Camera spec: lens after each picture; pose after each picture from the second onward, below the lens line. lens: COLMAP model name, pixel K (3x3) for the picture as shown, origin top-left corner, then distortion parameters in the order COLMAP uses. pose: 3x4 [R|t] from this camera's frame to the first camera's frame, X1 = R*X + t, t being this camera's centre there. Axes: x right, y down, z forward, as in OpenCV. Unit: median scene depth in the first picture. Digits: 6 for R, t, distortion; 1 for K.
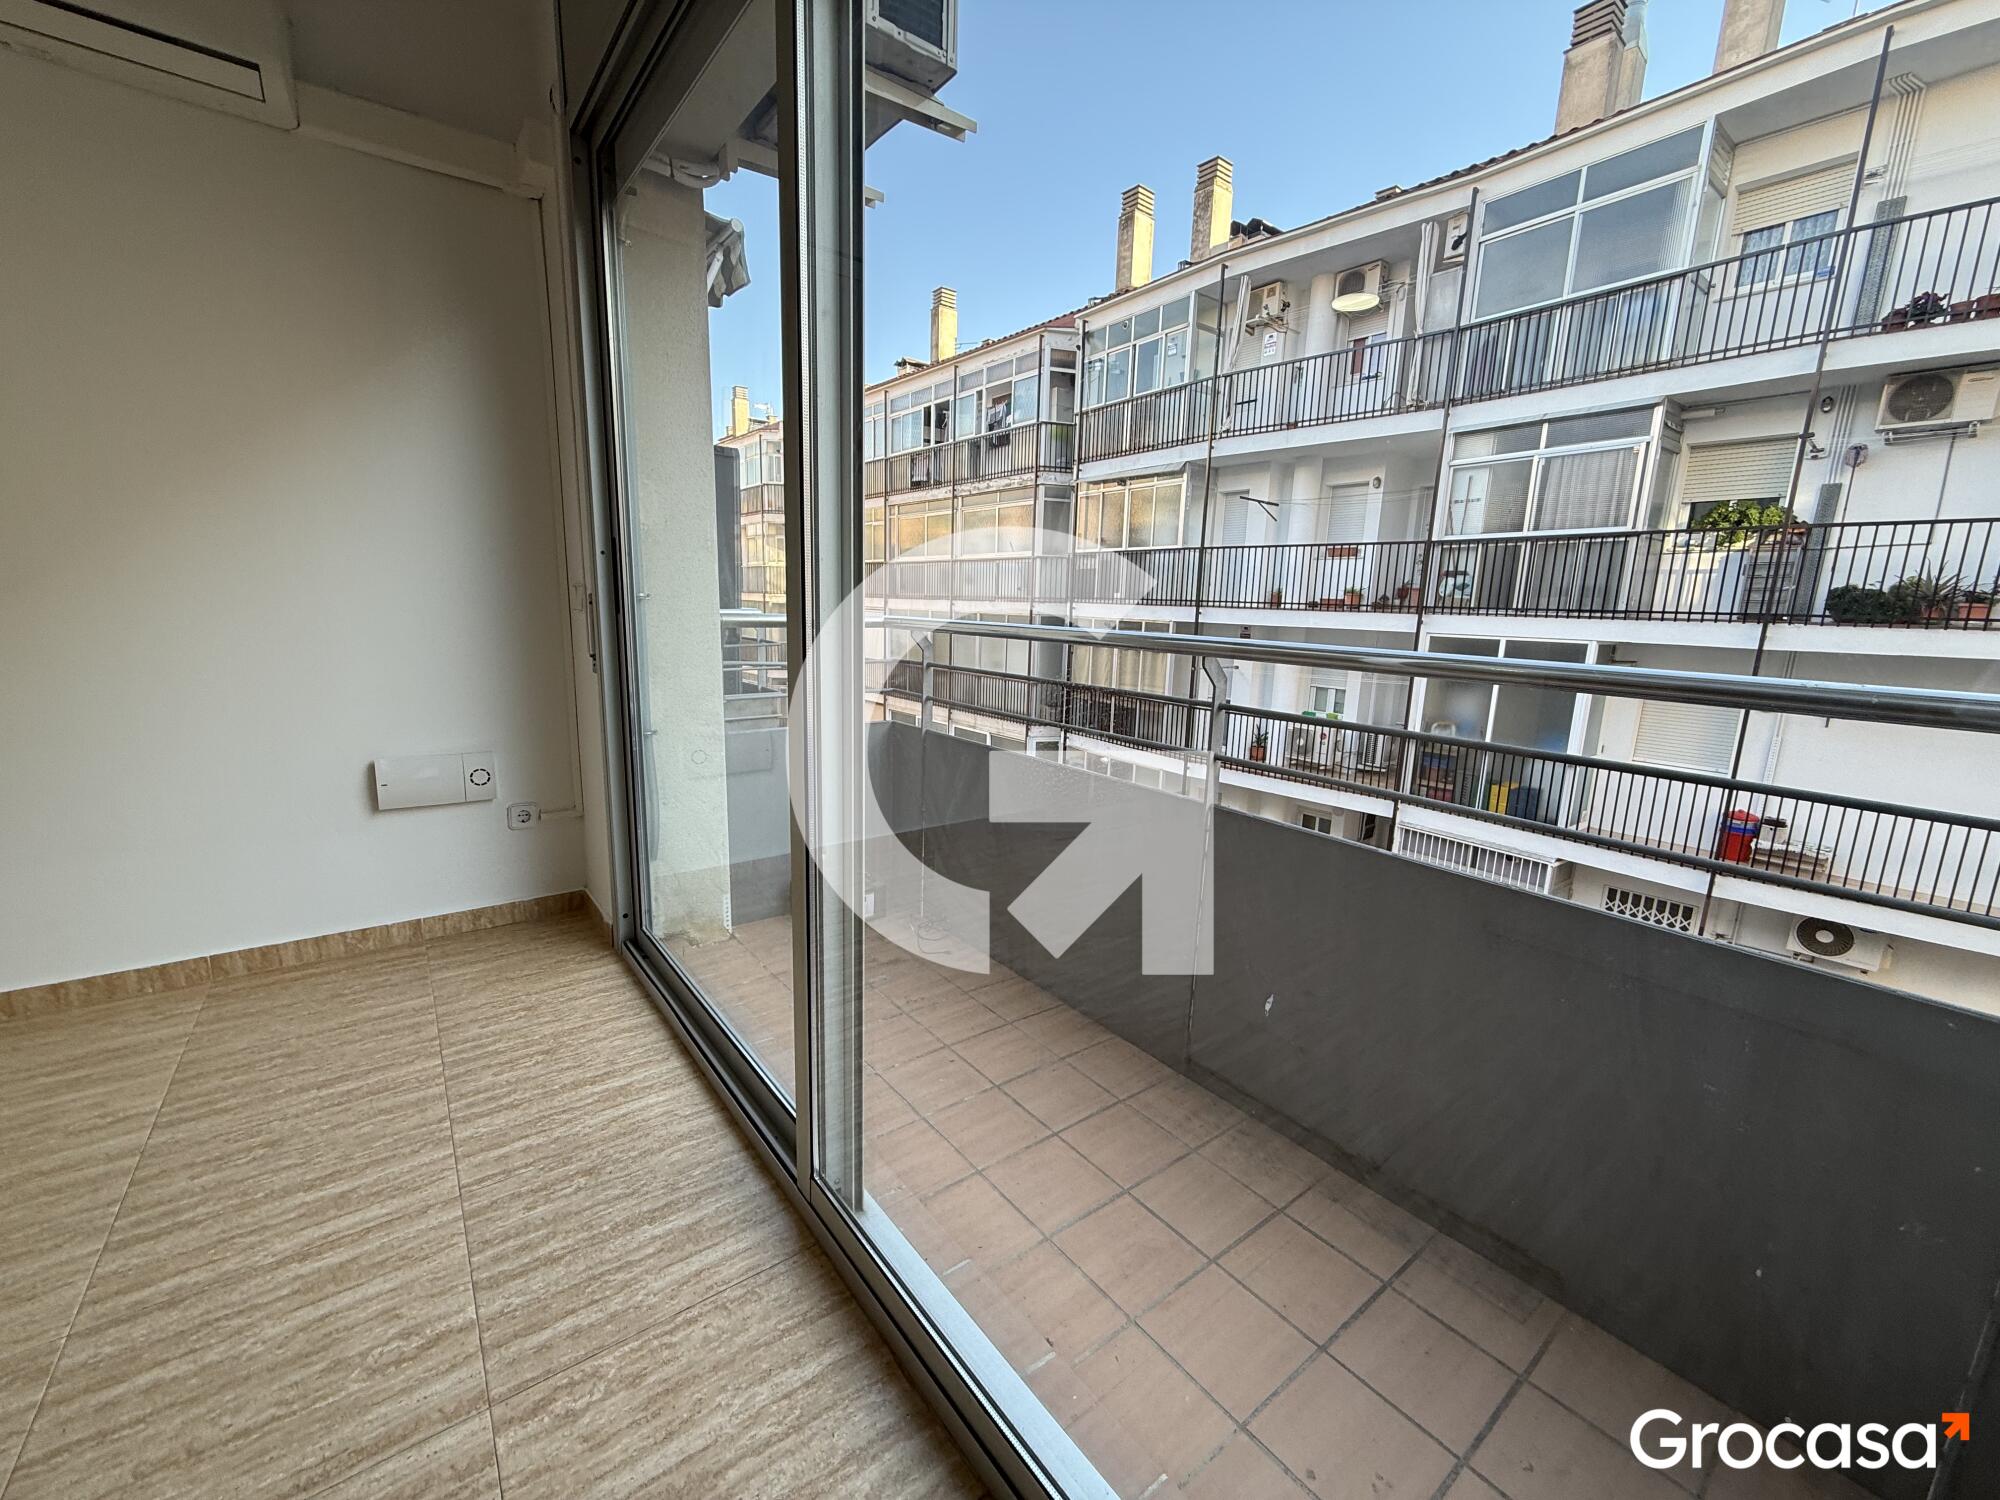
lens RADIAL K [[793.9, 0, 990.7], [0, 793.9, 750.0], [0, 0, 1]] dist [0.000481, -0.000275]
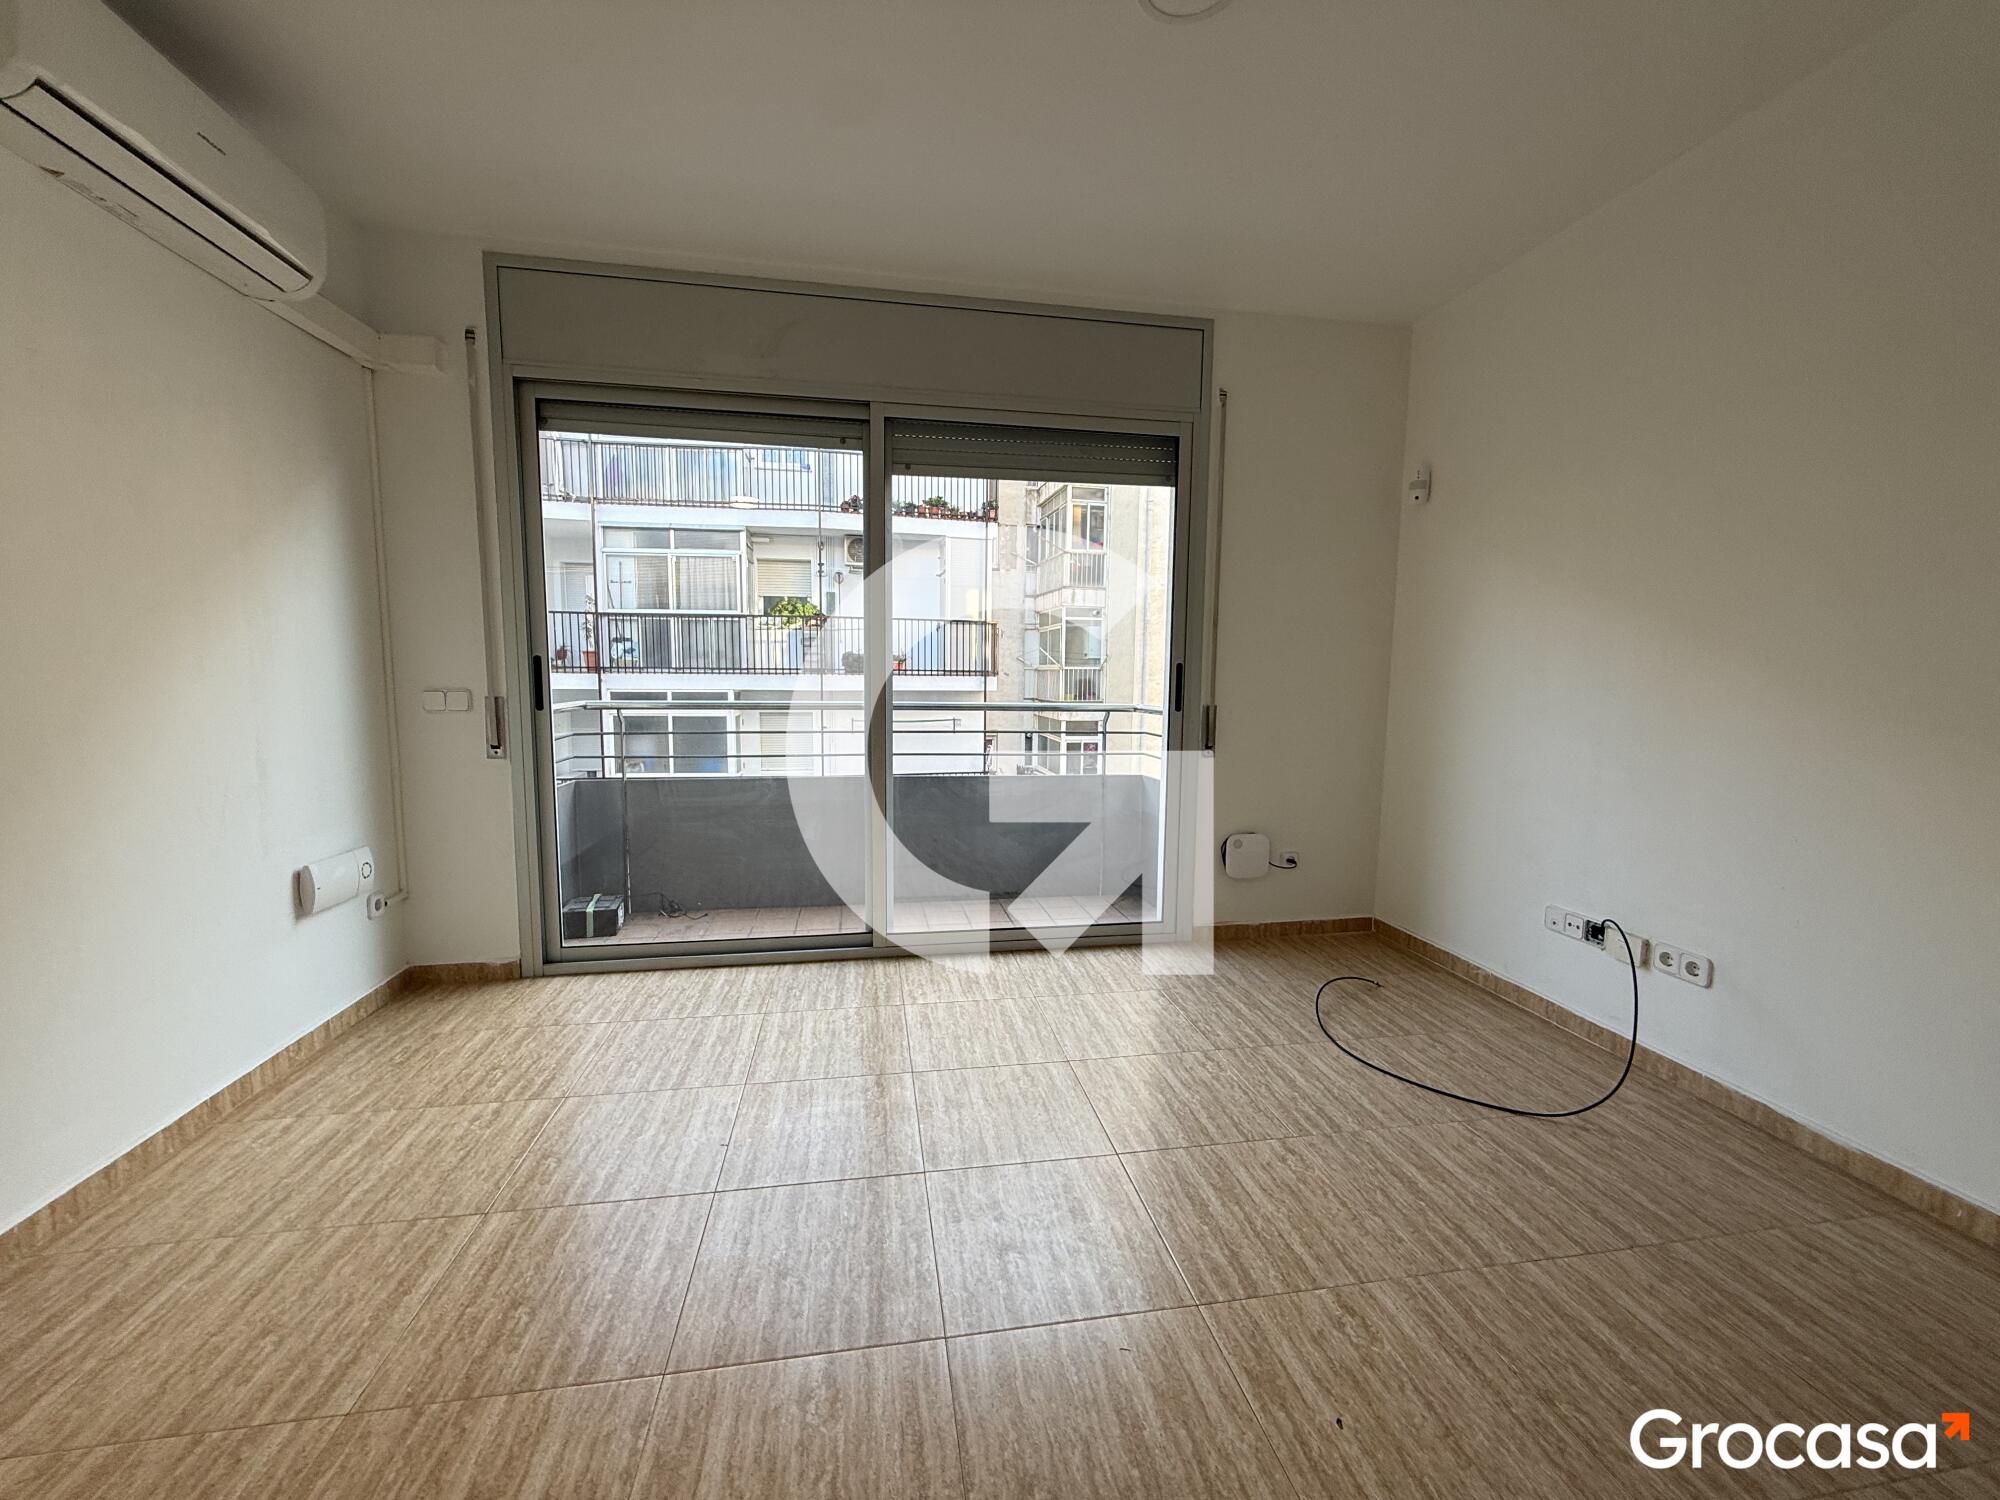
lens RADIAL K [[793.9, 0, 996.7], [0, 793.9, 755.5], [0, 0, 1]] dist [0.000481, -0.000275]
pose [[0.462475, -0.117305, 0.878838, -0.292339], [0.167931, 0.984857, 0.043086, -0.004860], [-0.870584, 0.127658, 0.475171, -0.066611]]
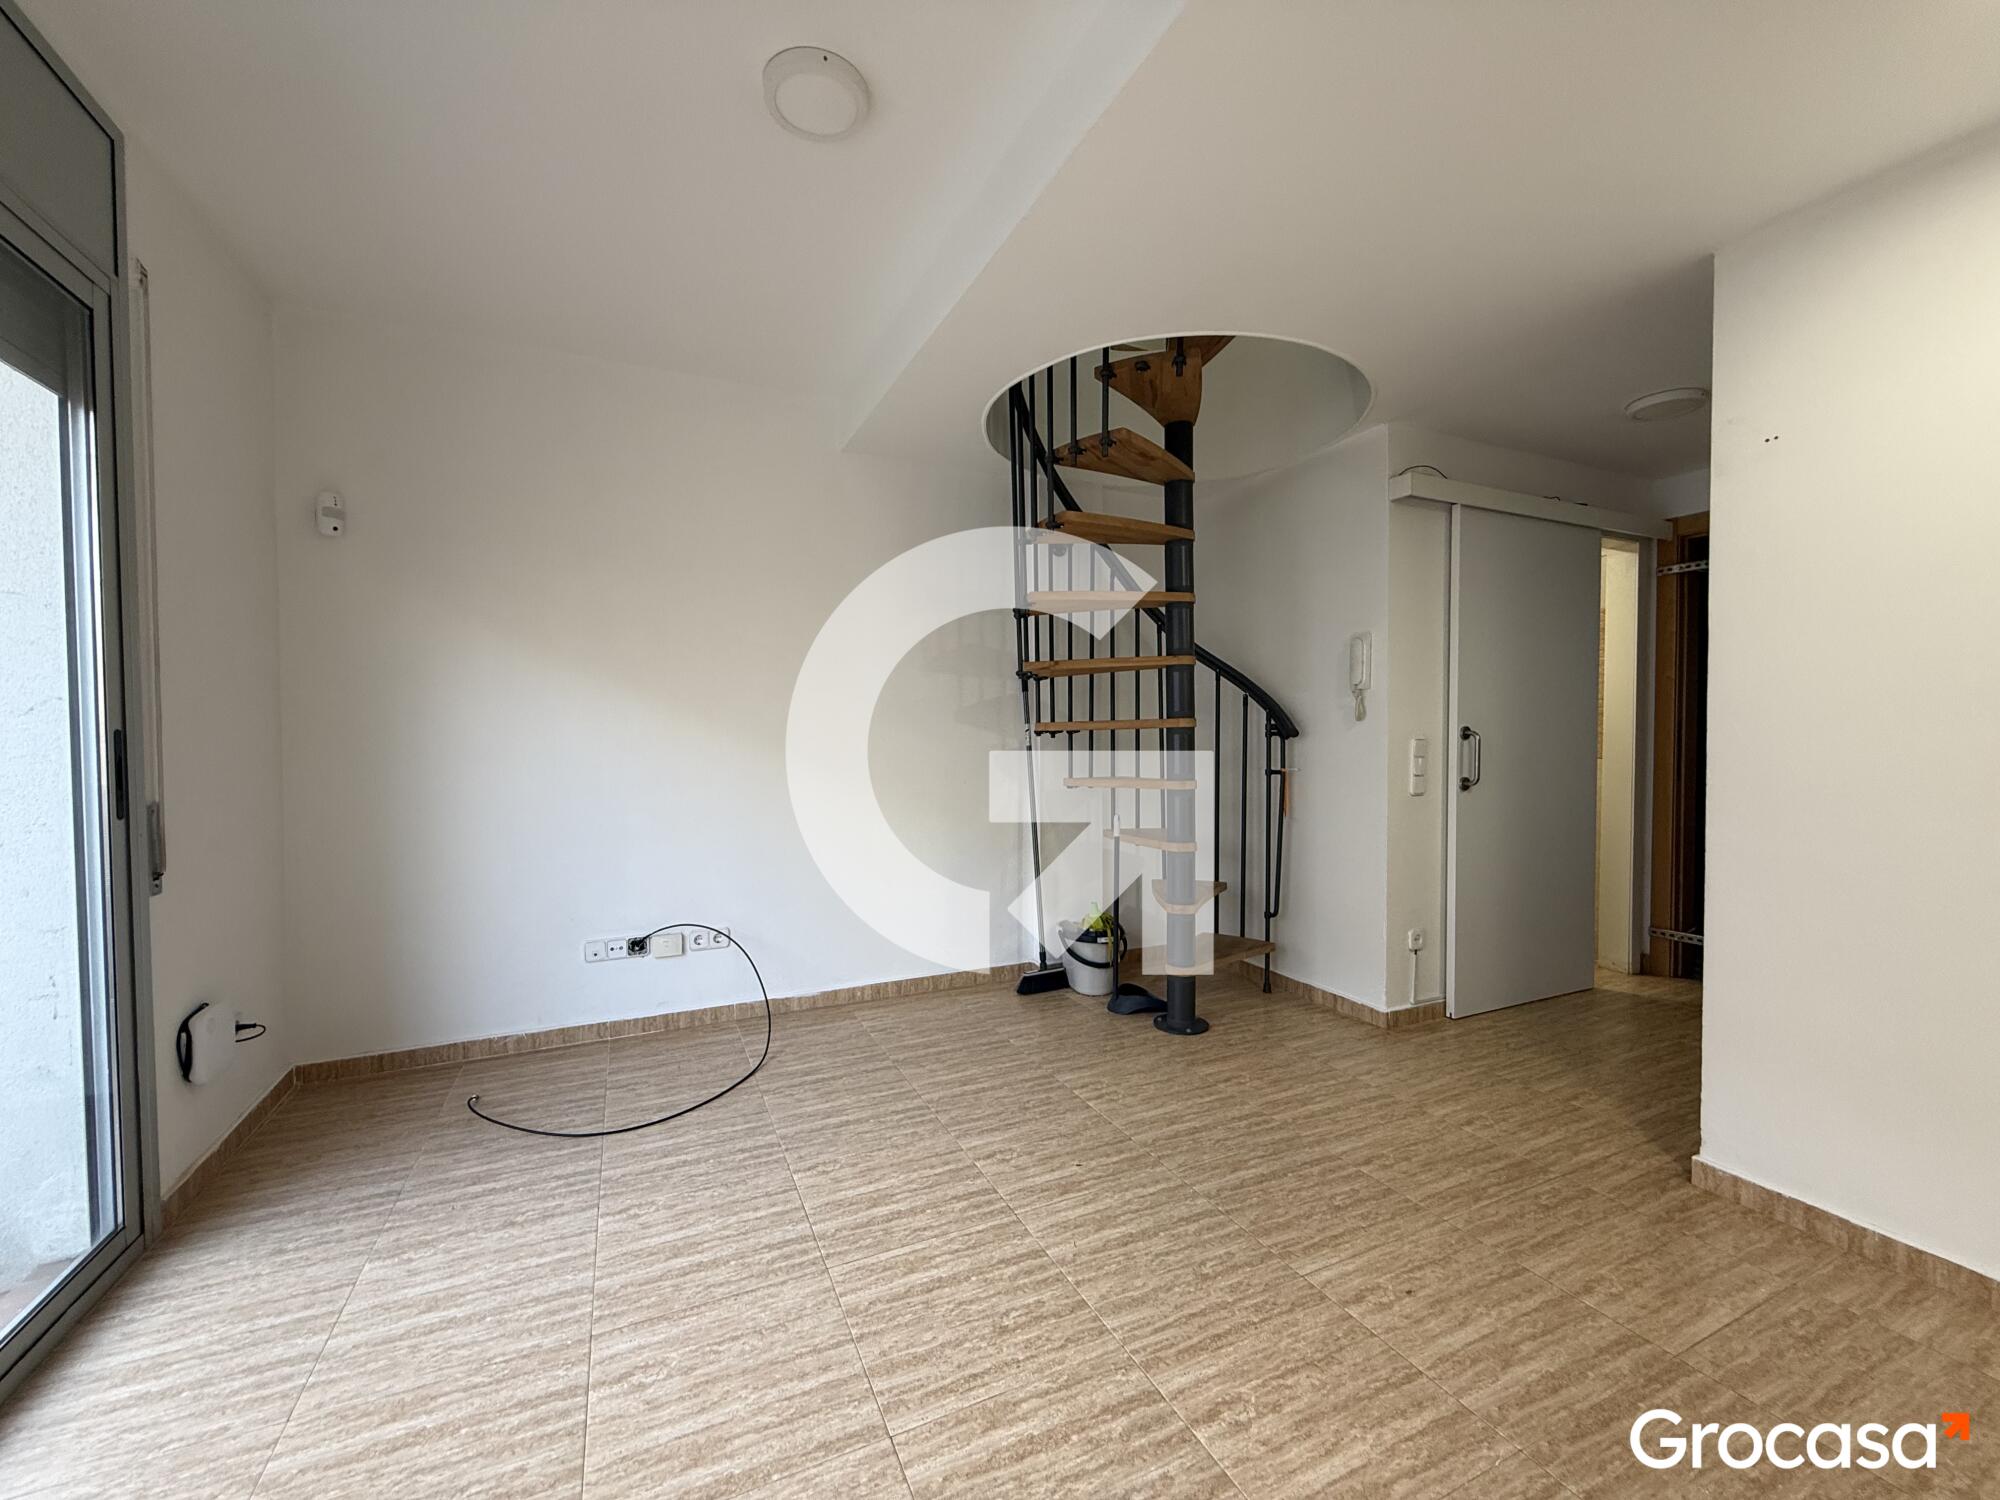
lens RADIAL K [[793.9, 0, 992.9], [0, 793.9, 757.9], [0, 0, 1]] dist [0.000481, -0.000275]
pose [[-0.975933, -0.030497, 0.215925, -0.188605], [0.017740, 0.975787, 0.218001, -0.046290], [-0.217346, 0.216585, -0.951763, 0.153513]]
